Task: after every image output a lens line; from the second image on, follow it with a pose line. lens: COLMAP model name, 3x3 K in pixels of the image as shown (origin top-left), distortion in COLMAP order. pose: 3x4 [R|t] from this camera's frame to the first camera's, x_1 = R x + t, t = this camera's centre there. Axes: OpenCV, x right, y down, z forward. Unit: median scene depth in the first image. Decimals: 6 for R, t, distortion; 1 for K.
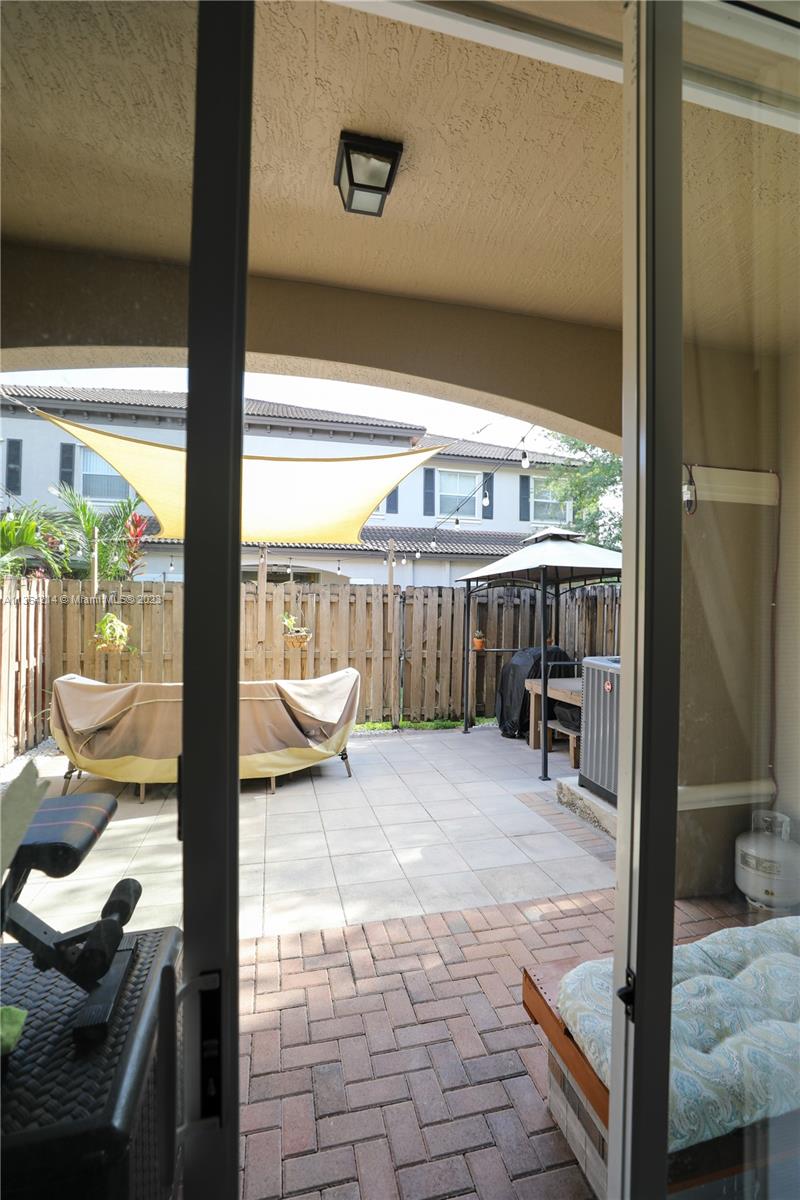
lens RADIAL K [[535.5, 0, 400.0], [0, 535.5, 600.0], [0, 0, 1]] dist [-0.038353, 0.000040]
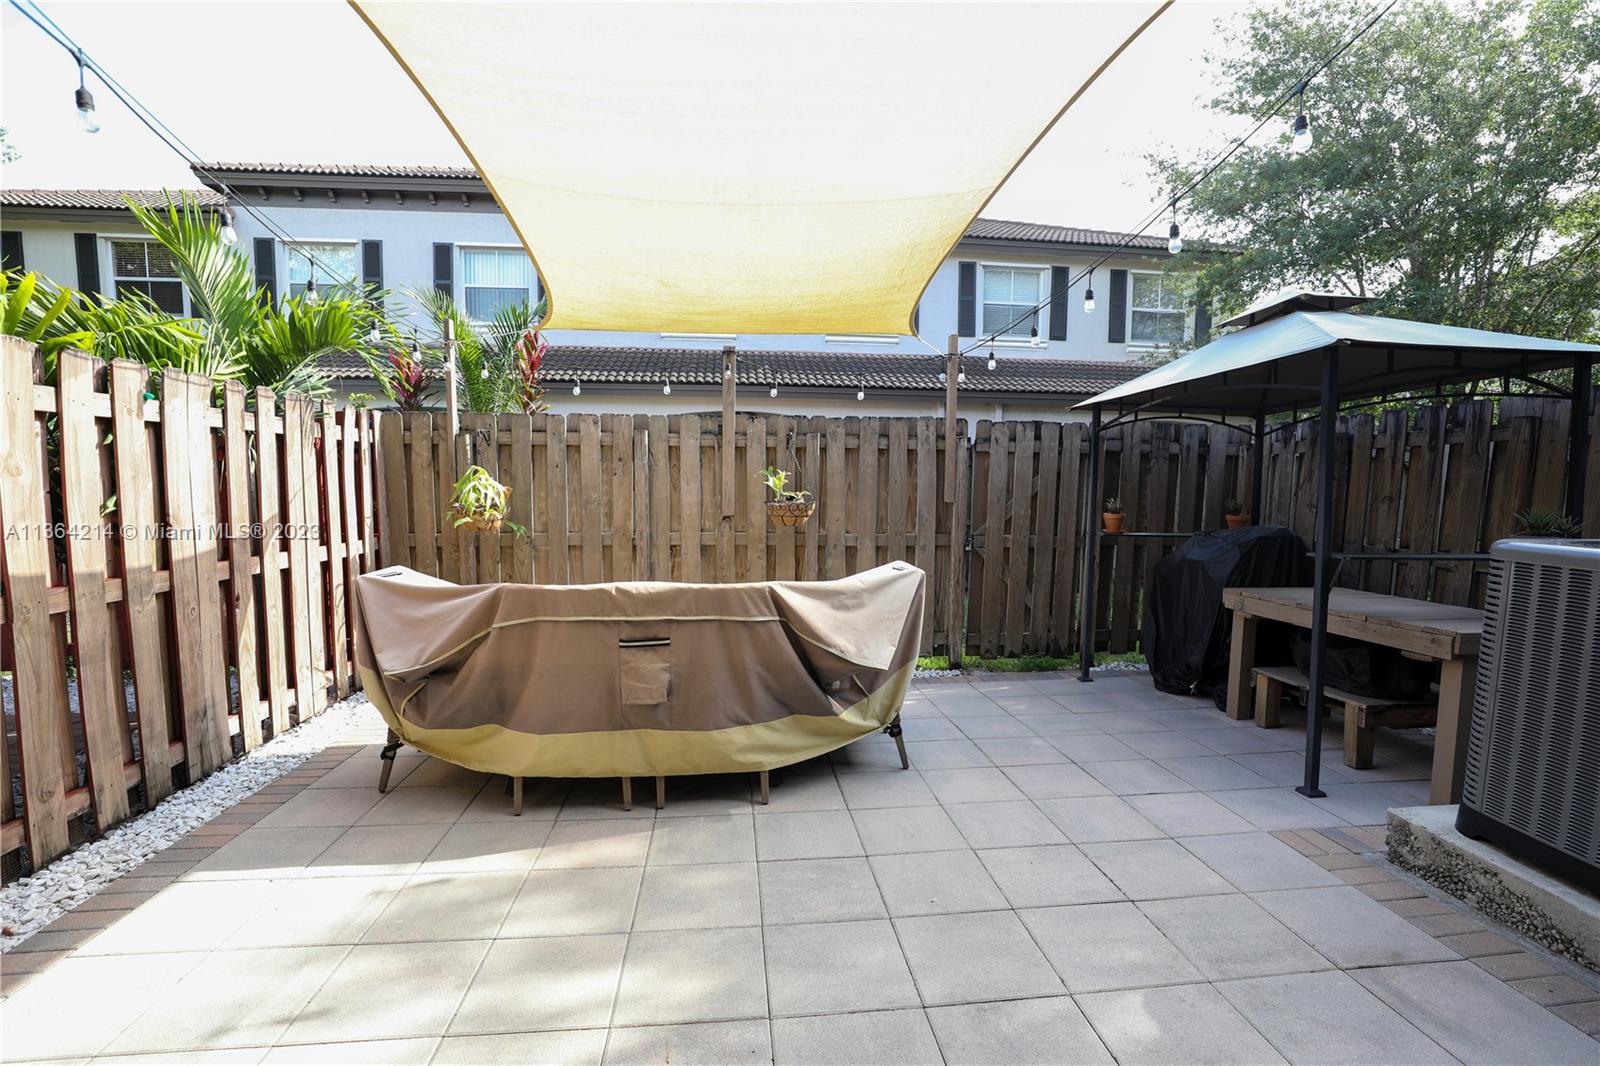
lens RADIAL K [[719.2, 0, 798.3], [0, 719.2, 549.2], [0, 0, 1]] dist [-0.030278, 0.000136]
pose [[0.990602, 0.010456, -0.136377, -0.081270], [0.003296, 0.994960, 0.100222, 0.037268], [0.136737, -0.099729, 0.985574, 0.247247]]
